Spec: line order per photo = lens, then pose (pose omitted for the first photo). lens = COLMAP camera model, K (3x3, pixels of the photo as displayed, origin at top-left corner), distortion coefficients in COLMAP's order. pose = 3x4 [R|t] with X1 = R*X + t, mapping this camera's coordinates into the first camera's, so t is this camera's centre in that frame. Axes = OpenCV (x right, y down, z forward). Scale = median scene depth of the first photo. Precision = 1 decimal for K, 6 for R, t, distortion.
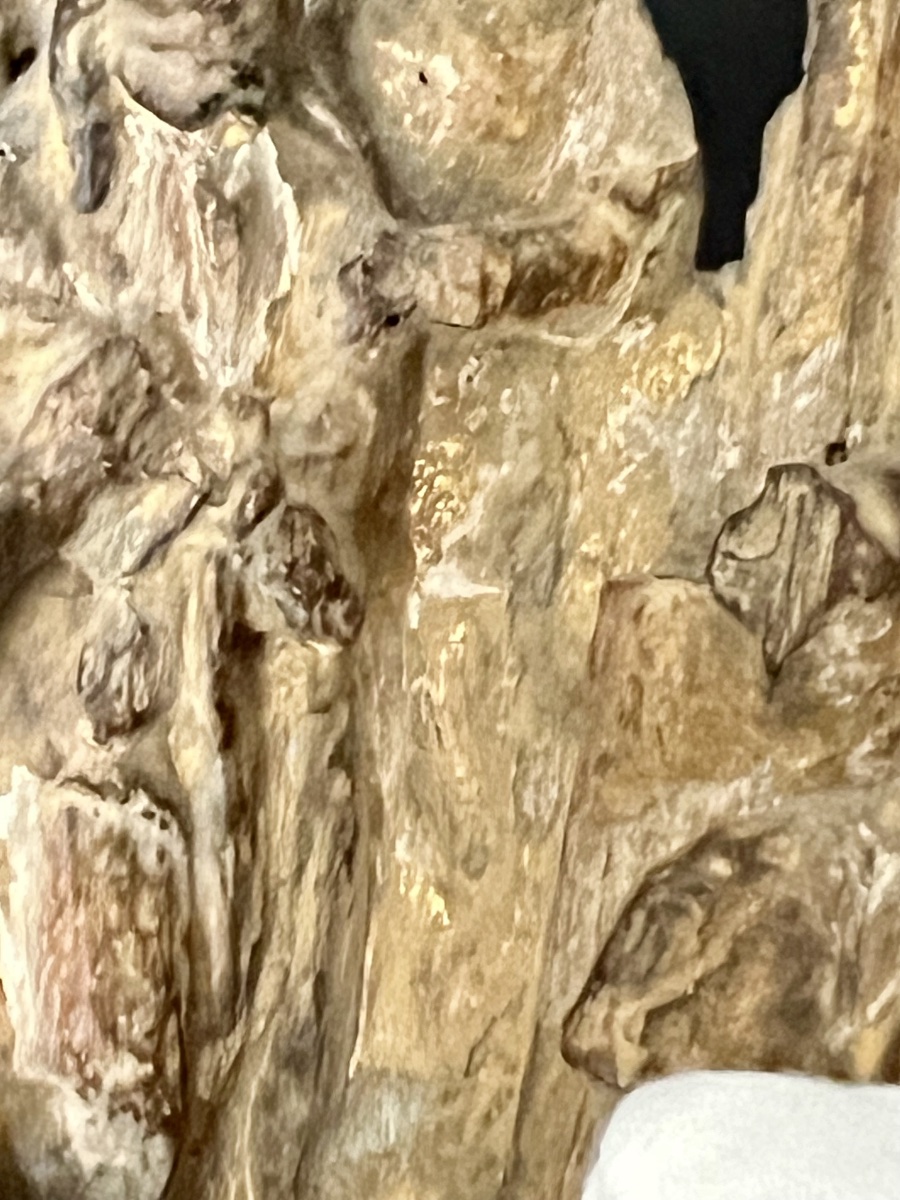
lens RADIAL K [[2755.1, 0, 108.2], [0, 2755.1, 398.6], [0, 0, 1]] dist [0.023434, -0.071001]
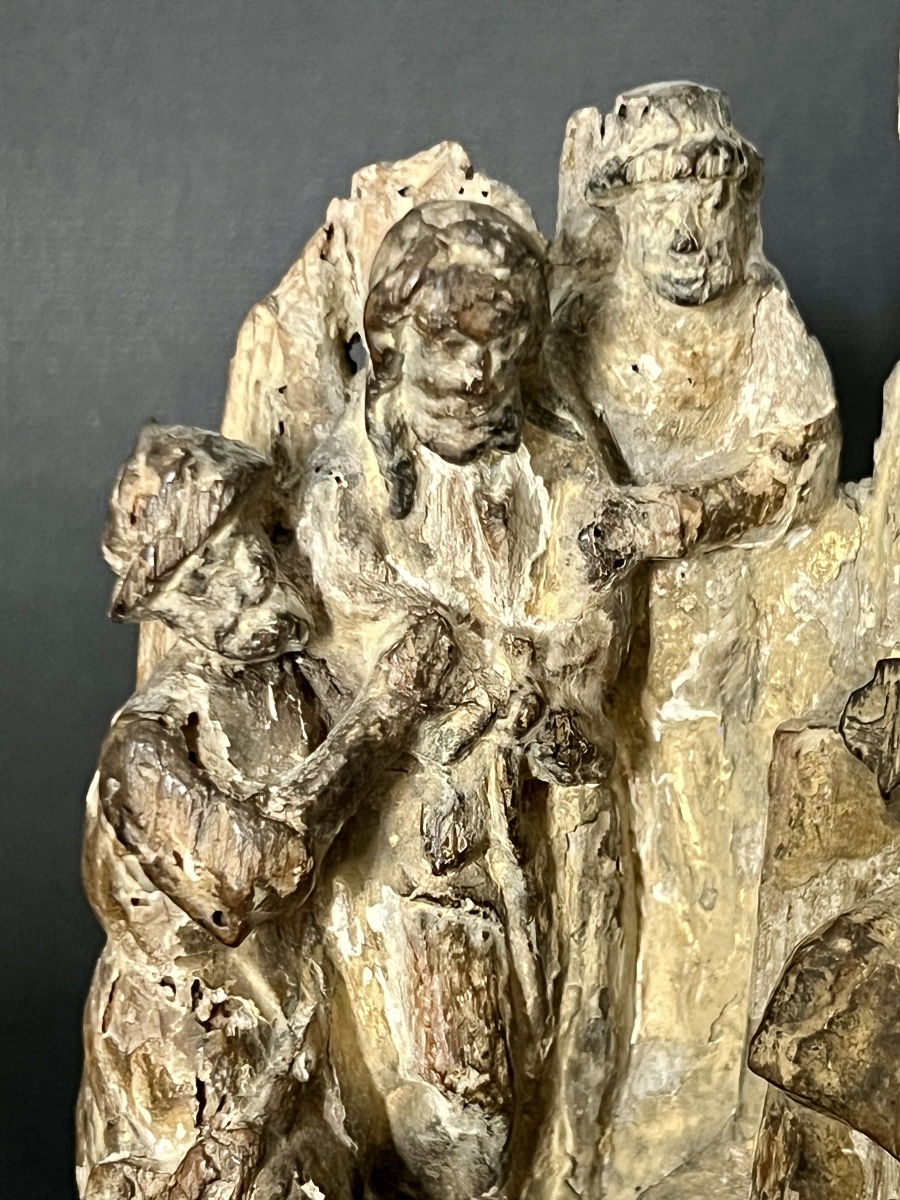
lens RADIAL K [[2764.0, 0, 450.0], [0, 2764.0, 600.0], [0, 0, 1]] dist [0.231609, -1.067032]
pose [[0.996176, -0.073629, -0.047027, 0.082914], [0.081964, 0.973977, 0.211307, -0.327520], [0.030244, -0.214354, 0.976288, -0.428511]]
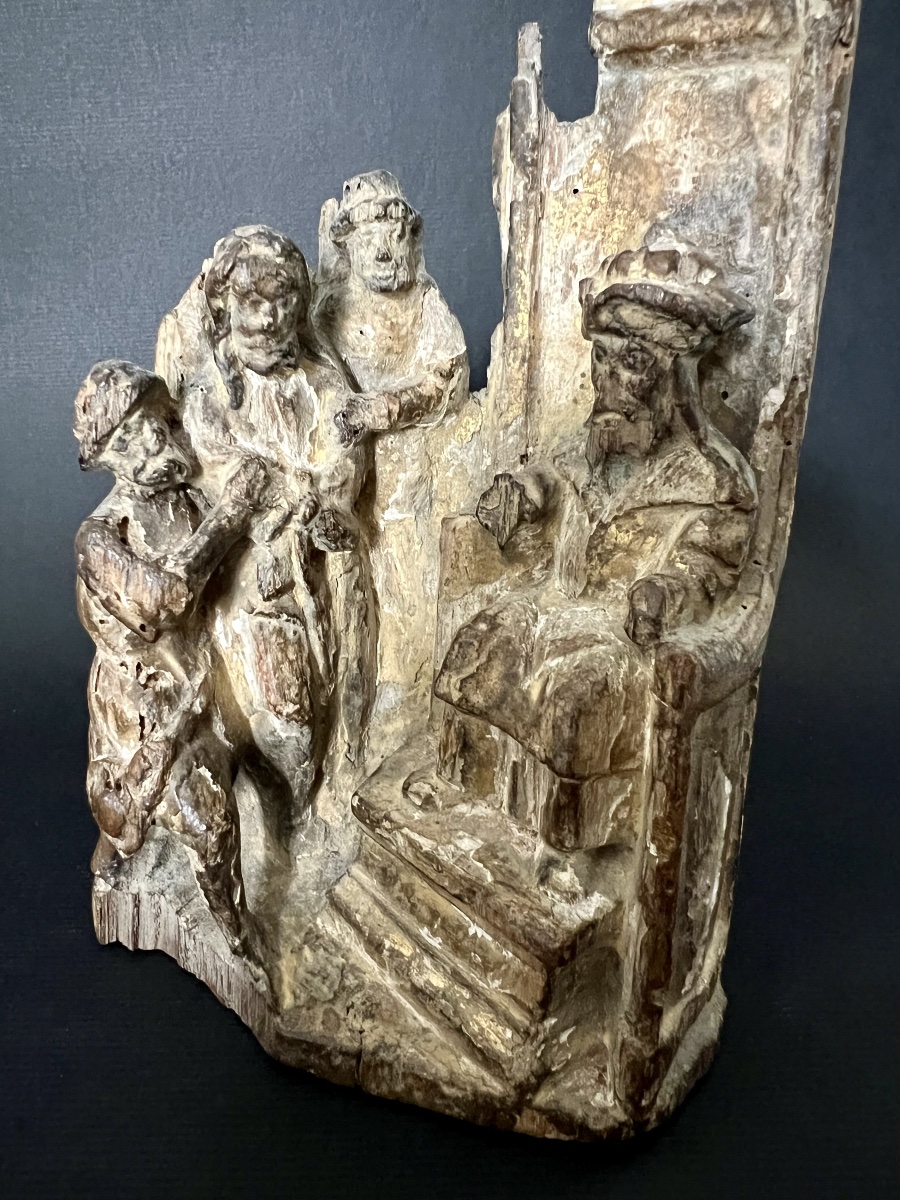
lens RADIAL K [[918.2, 0, 362.9], [0, 918.2, 549.8], [0, 0, 1]] dist [-0.004253, -0.002717]
pose [[0.993262, -0.114906, -0.015102, 0.111413], [0.115346, 0.967483, 0.225103, -0.120950], [-0.011255, -0.225328, 0.974218, 0.092048]]
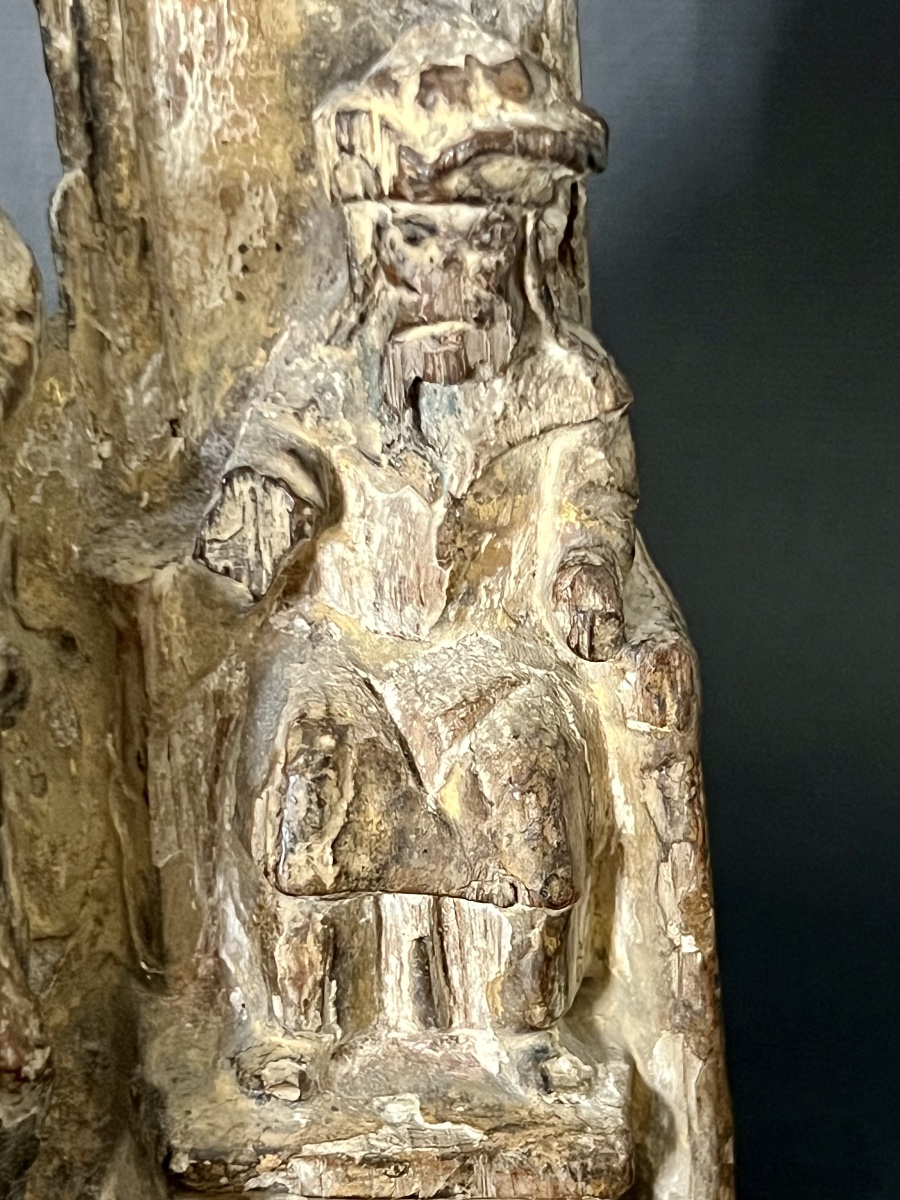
lens RADIAL K [[2764.0, 0, 450.0], [0, 2764.0, 600.0], [0, 0, 1]] dist [0.231609, -1.067032]
pose [[0.557730, -0.458337, 0.692000, -0.725604], [0.158212, 0.877131, 0.453443, -0.553194], [-0.814805, -0.143416, 0.561716, 0.058811]]
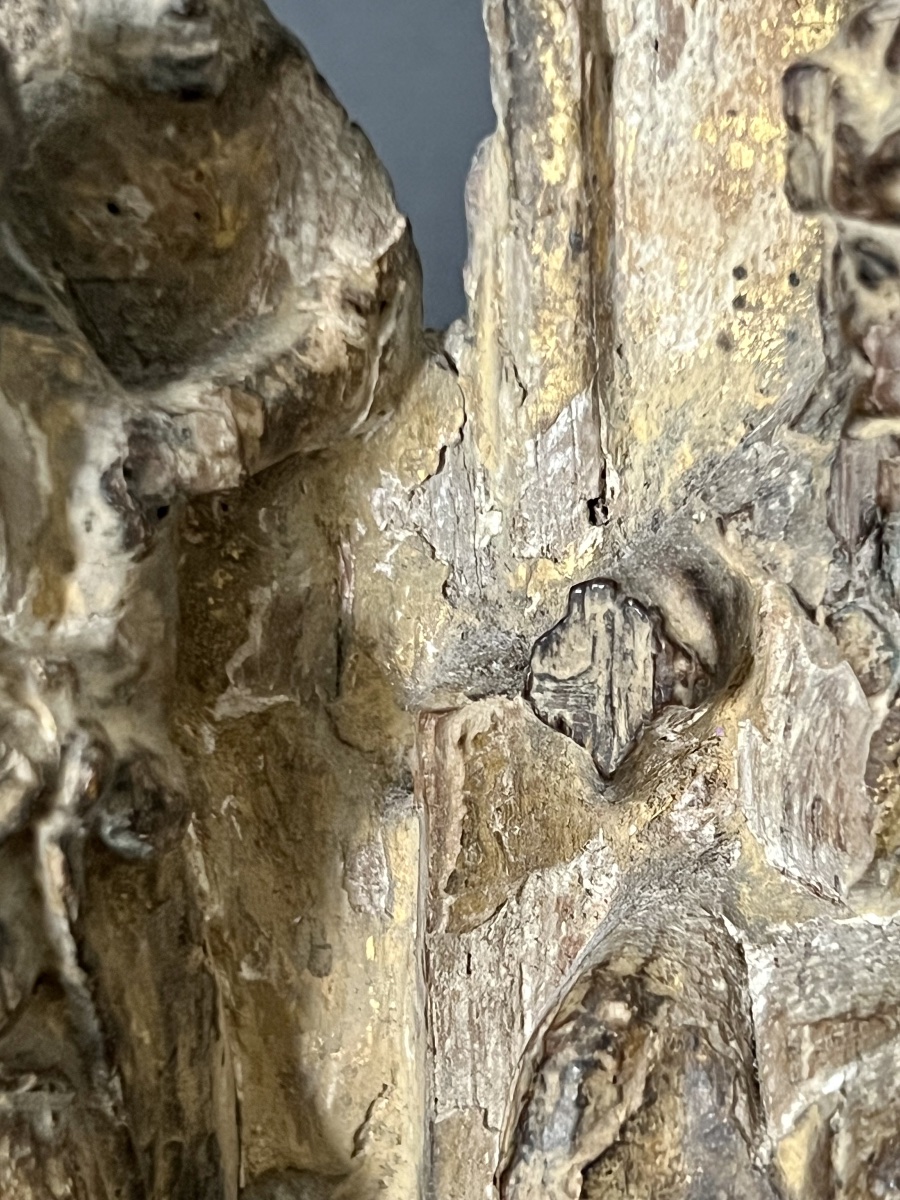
lens RADIAL K [[2827.9, 0, 450.0], [0, 2827.9, 600.0], [0, 0, 1]] dist [0.228356, -0.856256]
pose [[0.918120, -0.264593, 0.295036, -0.100193], [0.163621, 0.931140, 0.325892, -0.302481], [-0.360949, -0.250934, 0.898191, 0.093361]]
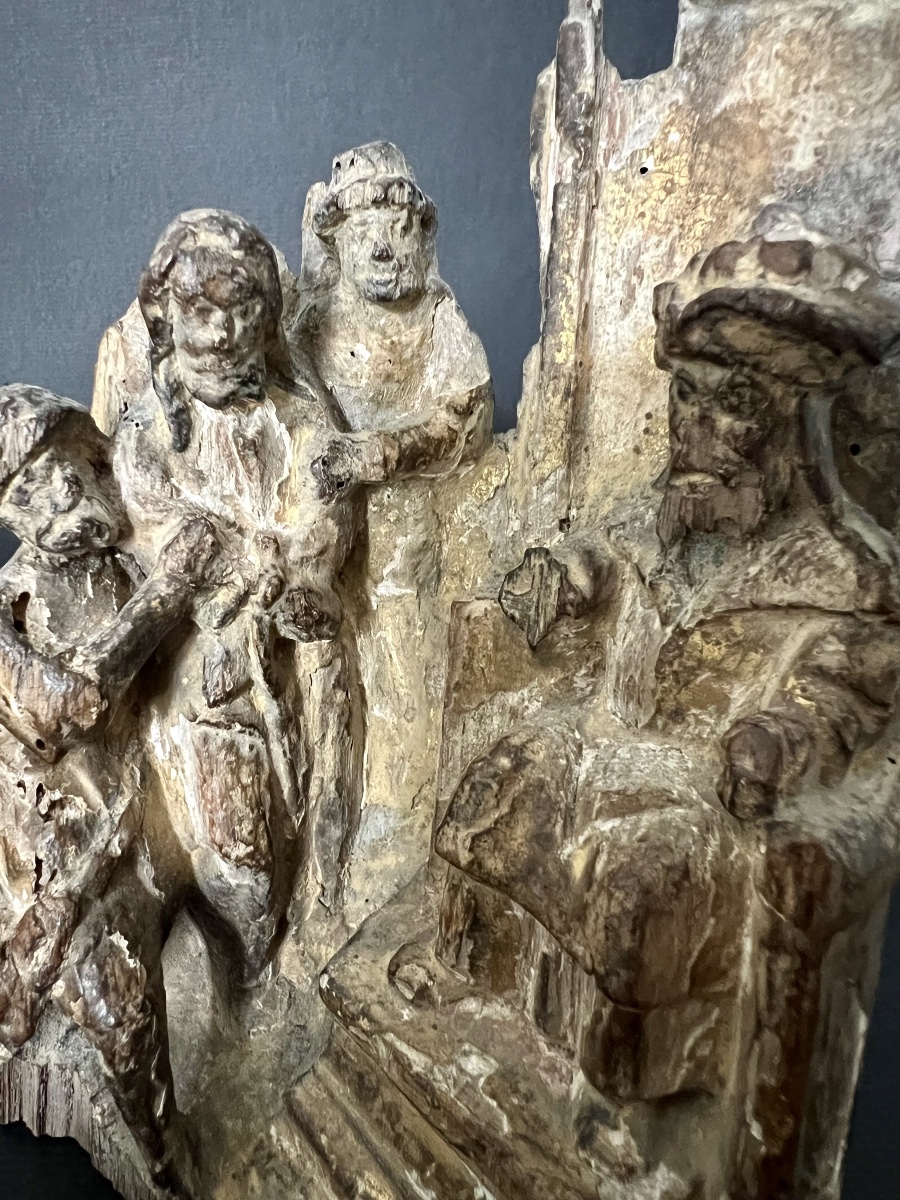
lens RADIAL K [[922.9, 0, 319.1], [0, 922.9, 527.0], [0, 0, 1]] dist [-0.005238, -0.005087]
pose [[0.993585, -0.086733, -0.072568, 0.136186], [0.098112, 0.980243, 0.171751, -0.118433], [0.056237, -0.177770, 0.982464, 0.323140]]
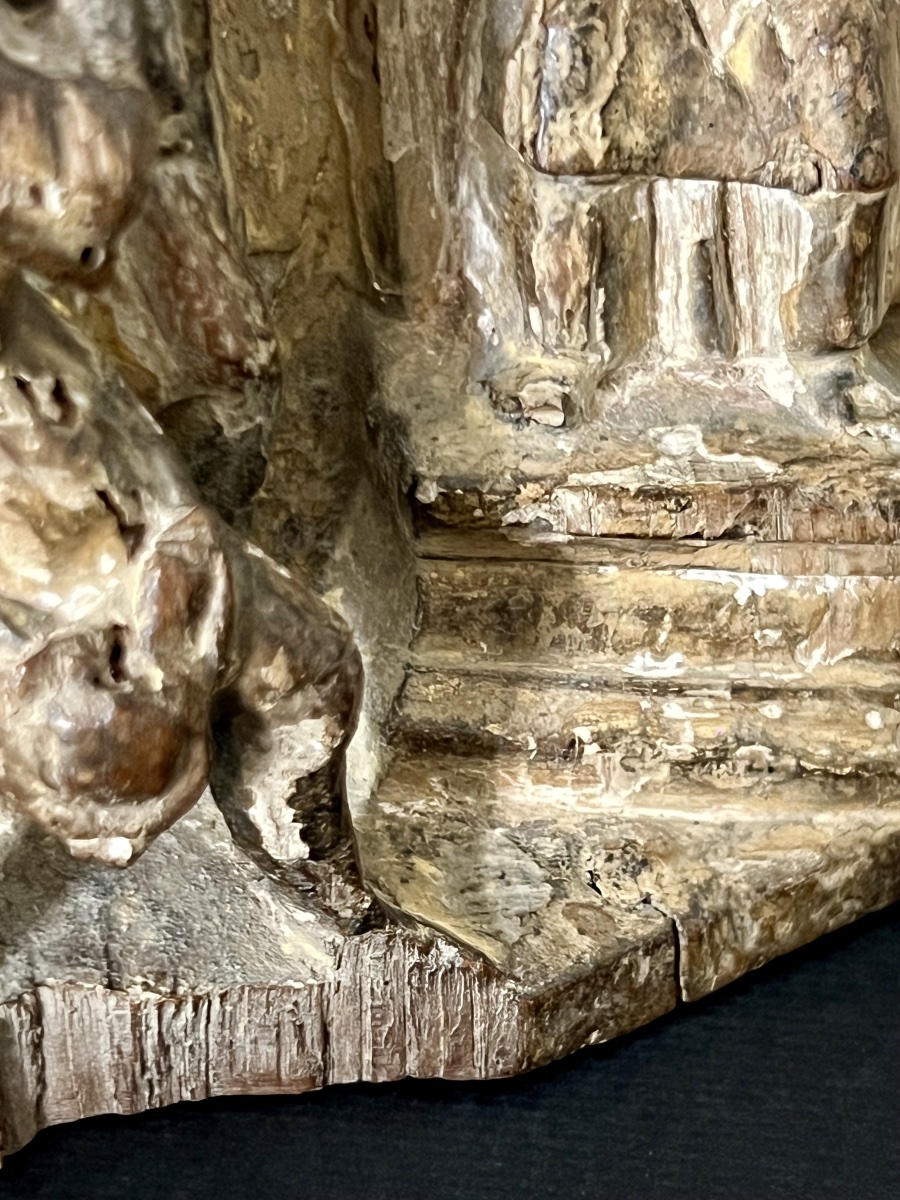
lens RADIAL K [[2764.0, 0, 450.0], [0, 2764.0, 600.0], [0, 0, 1]] dist [0.231609, -1.067032]
pose [[0.593756, -0.546311, 0.590761, -0.688096], [0.202032, 0.811888, 0.547742, -0.300640], [-0.778869, -0.205872, 0.592435, 0.192319]]
